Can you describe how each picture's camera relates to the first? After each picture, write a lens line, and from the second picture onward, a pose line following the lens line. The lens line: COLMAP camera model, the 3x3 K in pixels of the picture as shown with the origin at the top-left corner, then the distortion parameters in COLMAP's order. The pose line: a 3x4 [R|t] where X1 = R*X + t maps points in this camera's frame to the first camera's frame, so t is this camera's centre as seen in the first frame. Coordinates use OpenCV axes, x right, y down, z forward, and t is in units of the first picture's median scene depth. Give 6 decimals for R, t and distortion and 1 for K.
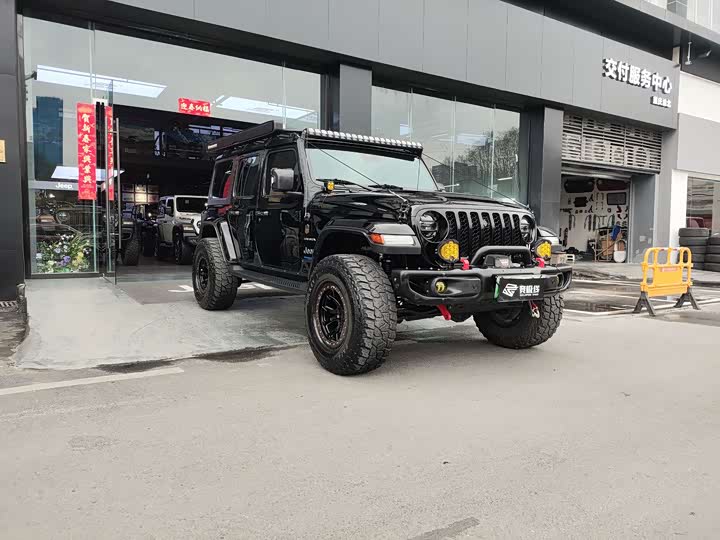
lens RADIAL K [[517.9, 0, 360.0], [0, 517.9, 270.0], [0, 0, 1]] dist [0.051437, -0.078388]
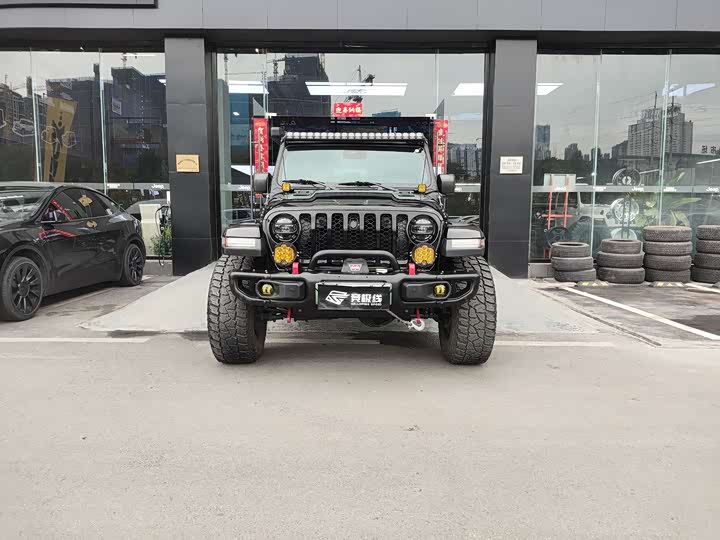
lens RADIAL K [[507.2, 0, 361.5], [0, 507.2, 286.9], [0, 0, 1]] dist [0.047473, -0.000481]
pose [[0.845625, 0.064027, -0.529924, 0.756188], [-0.030287, 0.996936, 0.072122, -0.045158], [0.532918, -0.044938, 0.844973, 0.225883]]
